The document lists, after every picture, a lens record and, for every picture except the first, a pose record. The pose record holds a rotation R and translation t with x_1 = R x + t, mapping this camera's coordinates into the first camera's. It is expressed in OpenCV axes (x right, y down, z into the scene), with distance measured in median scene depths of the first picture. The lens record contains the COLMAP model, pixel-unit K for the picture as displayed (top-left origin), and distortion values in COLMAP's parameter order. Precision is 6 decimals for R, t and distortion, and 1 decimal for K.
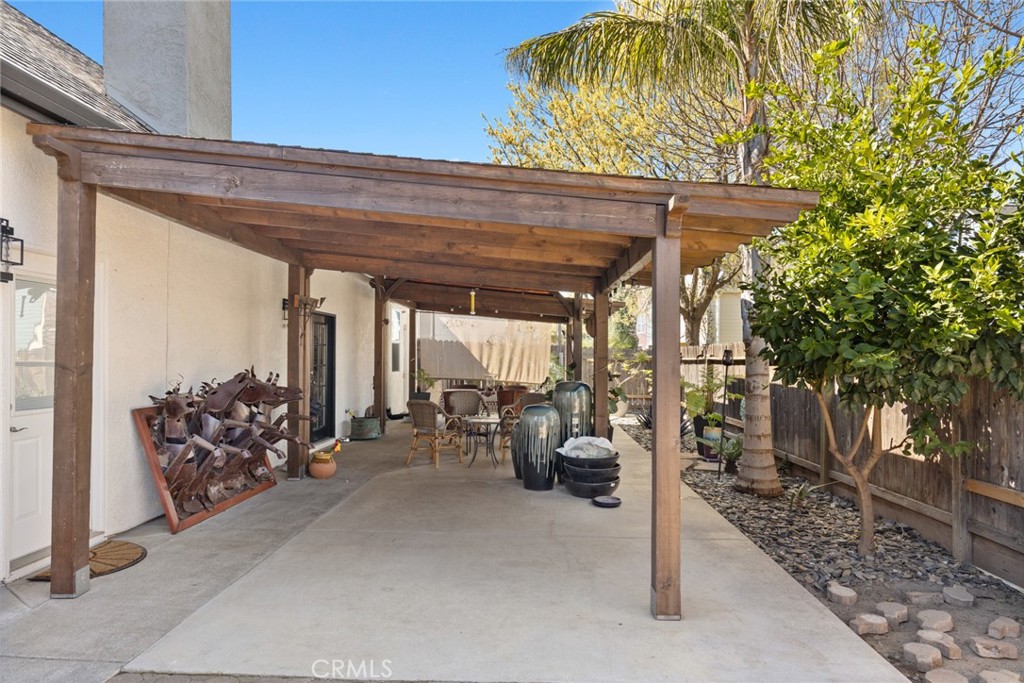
lens RADIAL K [[623.4, 0, 511.0], [0, 623.4, 343.1], [0, 0, 1]] dist [-0.000155, -0.000134]
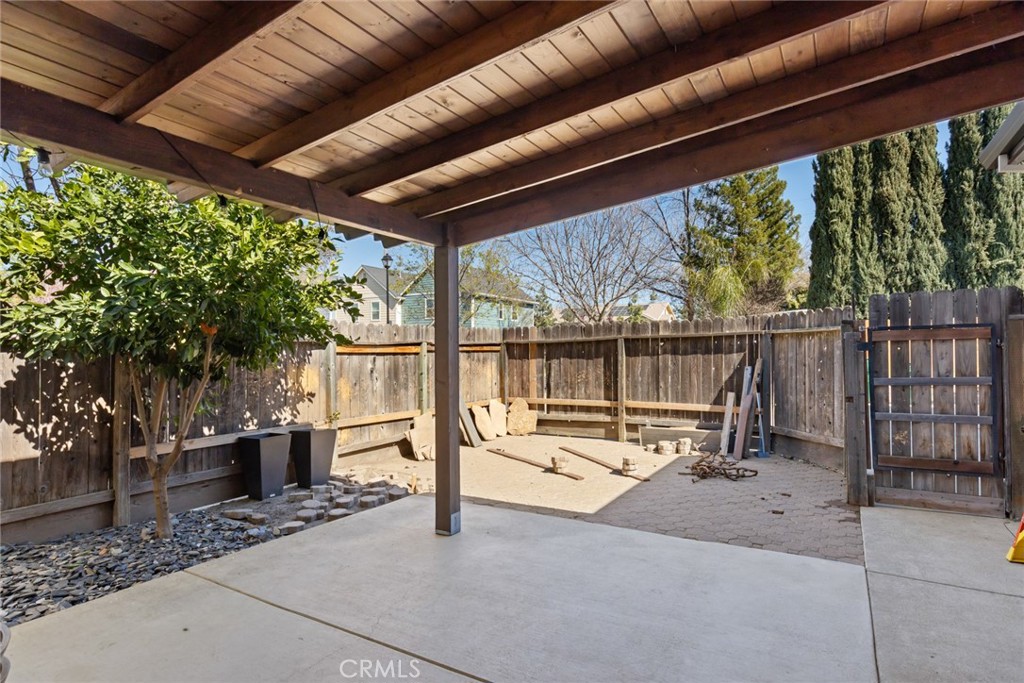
lens RADIAL K [[533.8, 0, 514.0], [0, 533.8, 345.3], [0, 0, 1]] dist [-0.000641, -0.000658]
pose [[-0.869677, 0.004456, 0.493602, -0.138104], [-0.008362, 0.999683, -0.023756, 0.020384], [-0.493551, -0.024787, -0.869364, 0.612260]]
